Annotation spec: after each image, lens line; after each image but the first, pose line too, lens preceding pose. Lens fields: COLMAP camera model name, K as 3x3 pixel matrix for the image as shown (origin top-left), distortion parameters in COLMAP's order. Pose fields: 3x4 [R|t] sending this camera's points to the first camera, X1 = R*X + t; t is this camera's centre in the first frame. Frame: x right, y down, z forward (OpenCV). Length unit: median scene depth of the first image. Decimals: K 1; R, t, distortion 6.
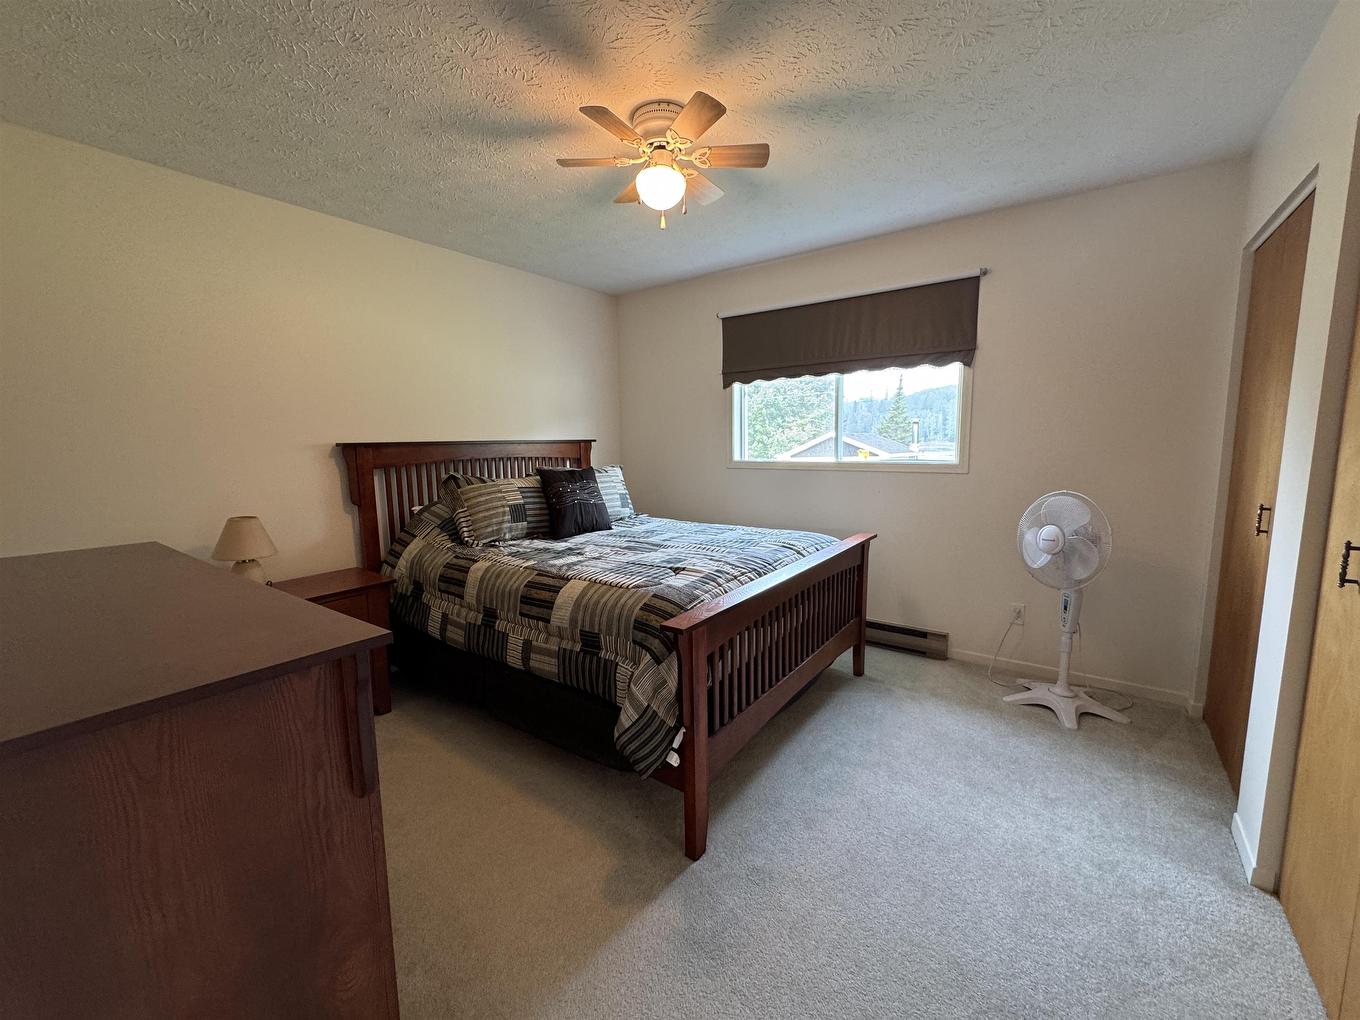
lens RADIAL K [[543.9, 0, 680.0], [0, 543.9, 510.0], [0, 0, 1]] dist [-0.000516, -0.000521]
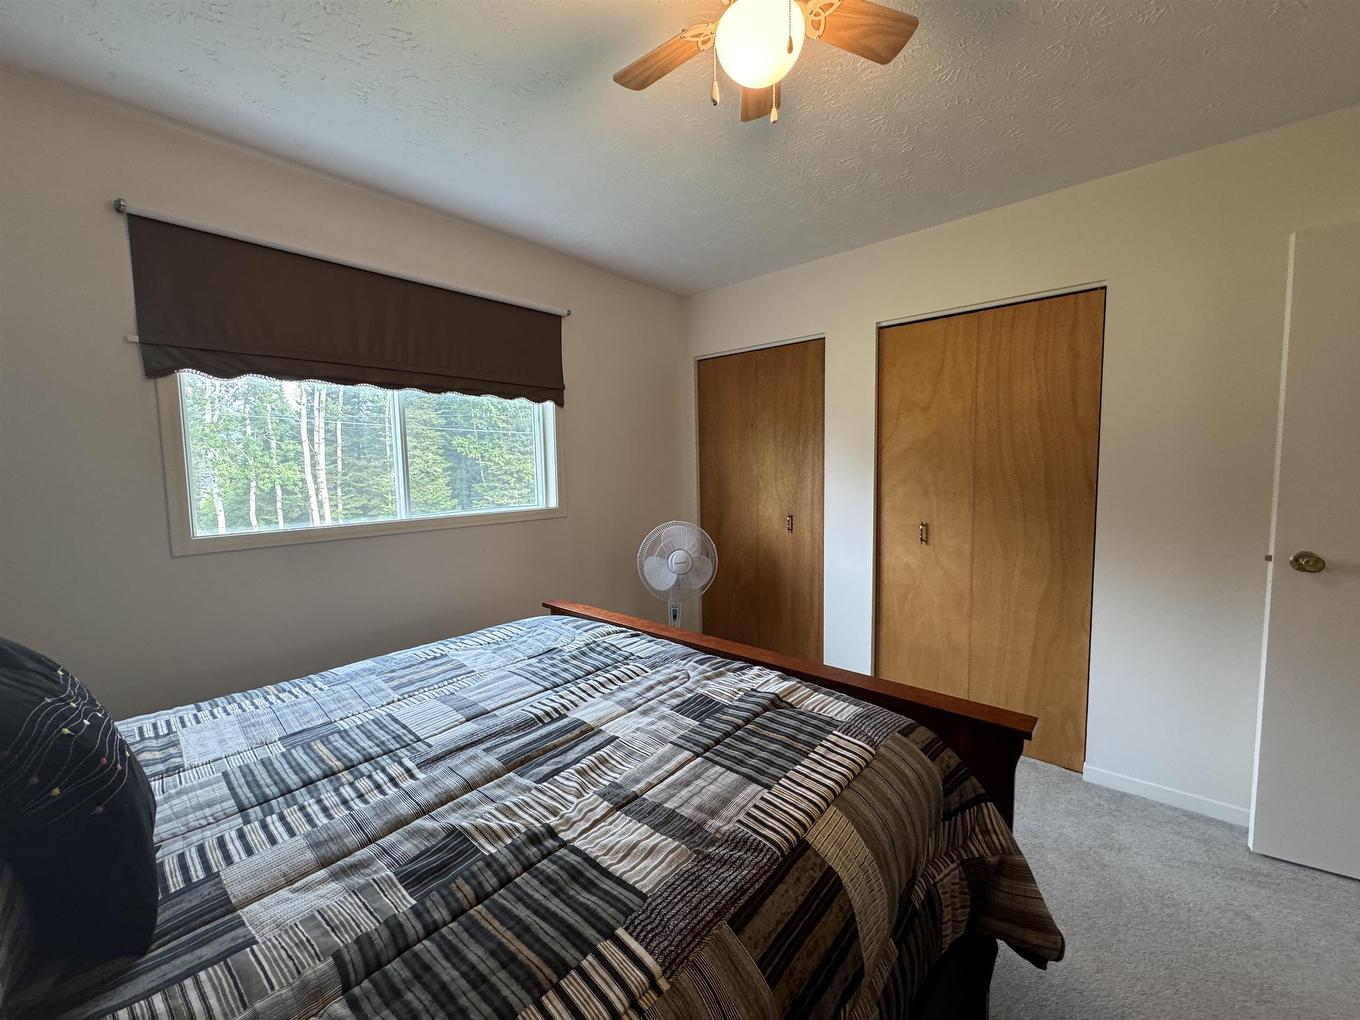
lens RADIAL K [[543.9, 0, 680.0], [0, 543.9, 510.0], [0, 0, 1]] dist [-0.000516, -0.000521]
pose [[0.086897, -0.067946, 0.993897, -0.421308], [0.148141, 0.987460, 0.054554, -0.104703], [-0.985141, 0.142496, 0.095873, 0.730298]]
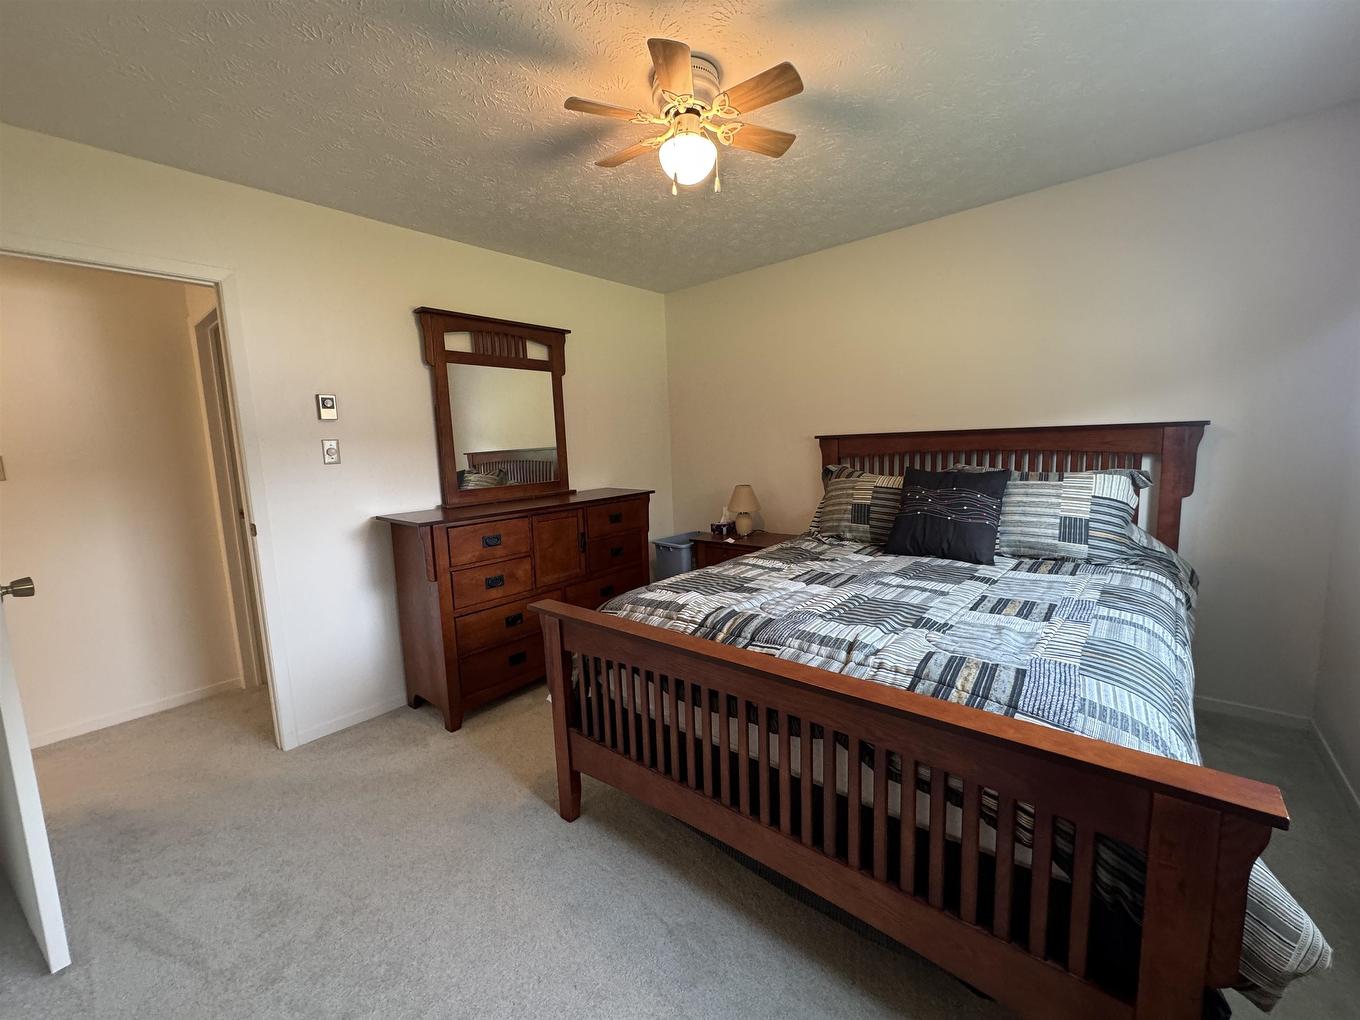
lens RADIAL K [[543.9, 0, 680.0], [0, 543.9, 510.0], [0, 0, 1]] dist [-0.000516, -0.000521]
pose [[-0.078274, 0.142913, -0.986635, 0.613506], [-0.087517, 0.984866, 0.149600, -0.107967], [0.993083, 0.098058, -0.064582, 0.733070]]
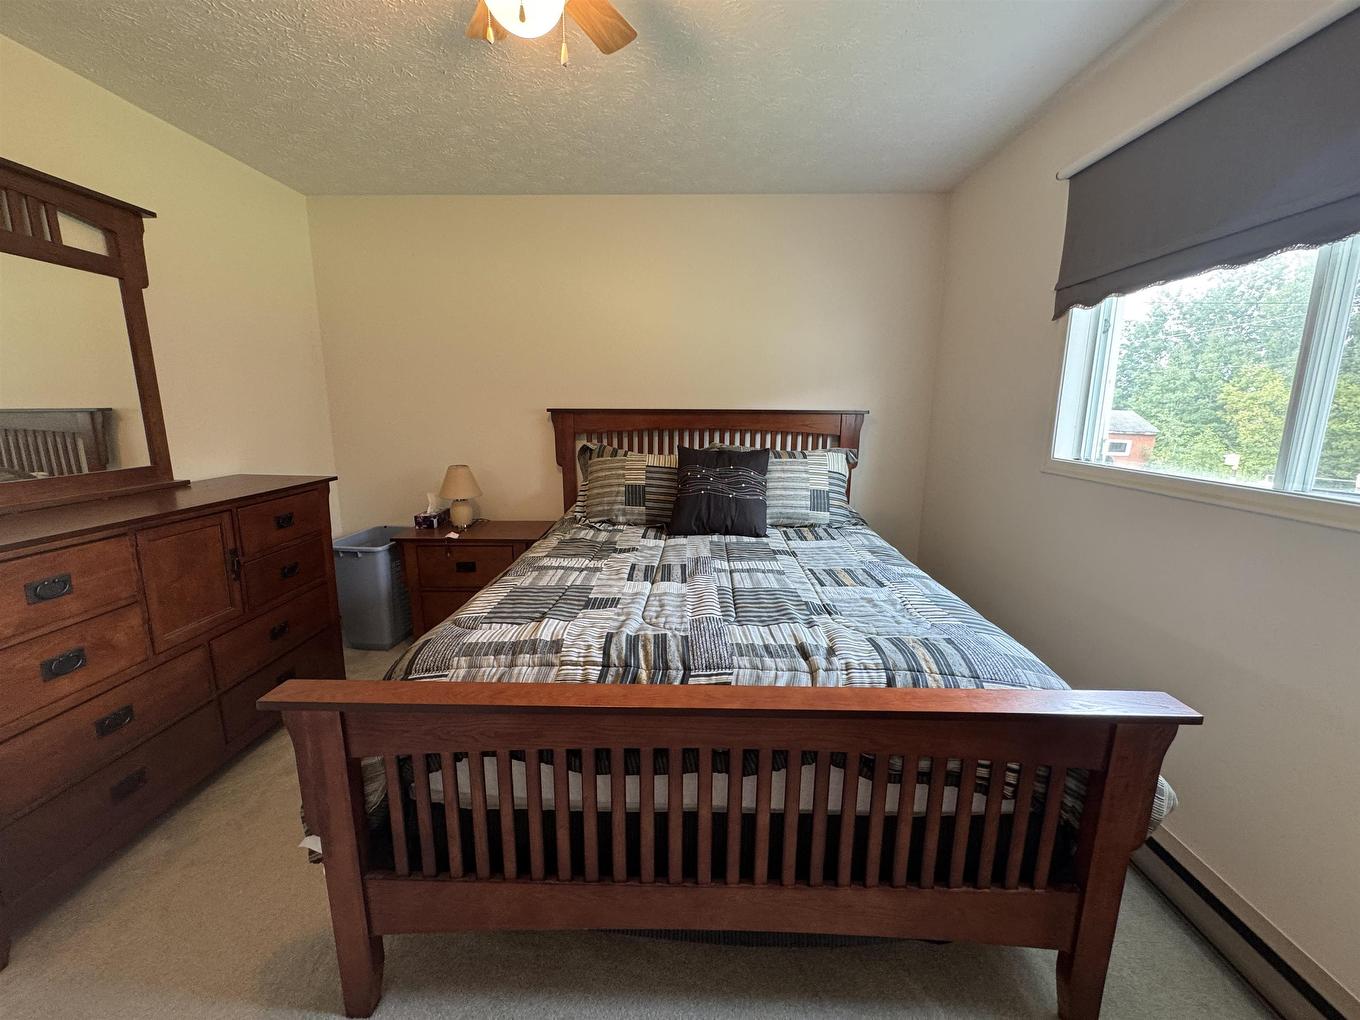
lens RADIAL K [[543.9, 0, 680.0], [0, 543.9, 510.0], [0, 0, 1]] dist [-0.000516, -0.000521]
pose [[0.569254, 0.173089, -0.803735, 0.430135], [-0.119792, 0.984617, 0.127199, -0.087257], [0.813388, 0.023873, 0.581232, 0.538279]]
